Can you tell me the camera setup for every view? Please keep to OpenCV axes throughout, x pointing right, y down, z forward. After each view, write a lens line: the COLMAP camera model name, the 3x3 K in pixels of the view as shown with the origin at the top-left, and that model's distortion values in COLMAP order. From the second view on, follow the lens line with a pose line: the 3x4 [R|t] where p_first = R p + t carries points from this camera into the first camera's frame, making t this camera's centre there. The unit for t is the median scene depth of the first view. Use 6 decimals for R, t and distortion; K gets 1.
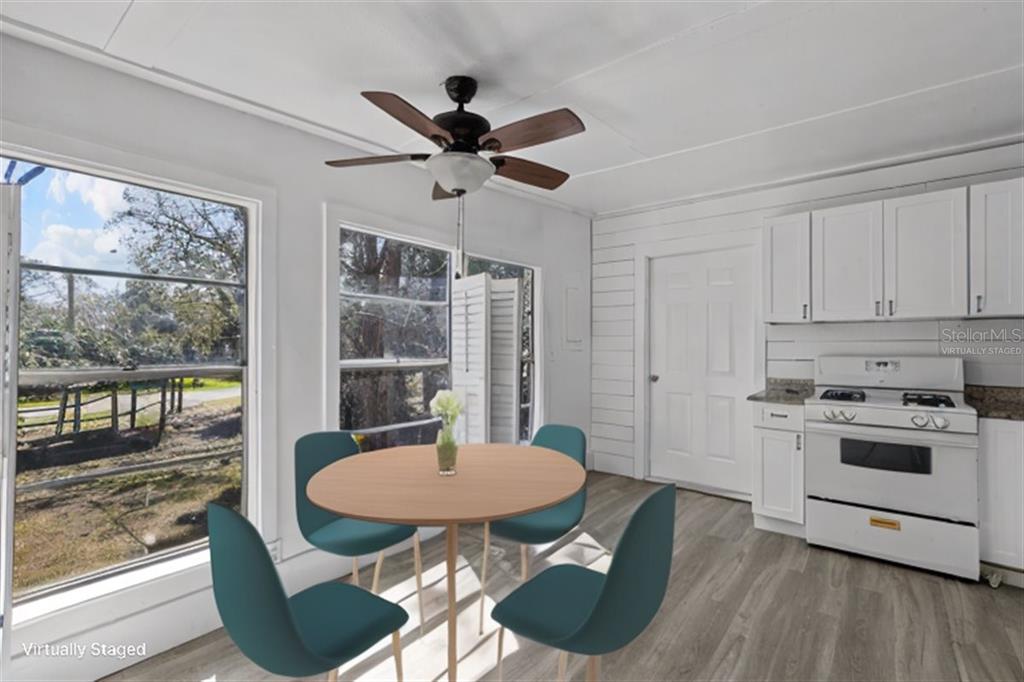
lens RADIAL K [[462.2, 0, 507.4], [0, 462.2, 338.4], [0, 0, 1]] dist [-0.000975, 0.000050]
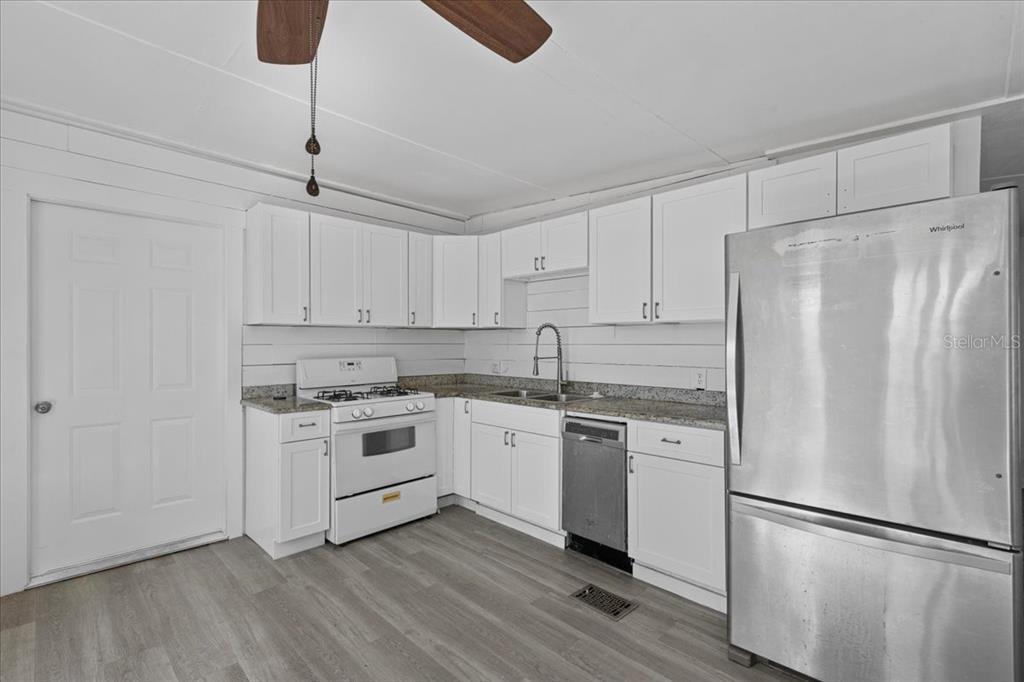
lens RADIAL K [[462.2, 0, 507.0], [0, 462.2, 347.5], [0, 0, 1]] dist [-0.000975, 0.000050]
pose [[0.103557, -0.006228, 0.994604, -0.326840], [-0.007174, 0.999950, 0.007008, 0.003133], [-0.994598, -0.007861, 0.103507, 0.559123]]
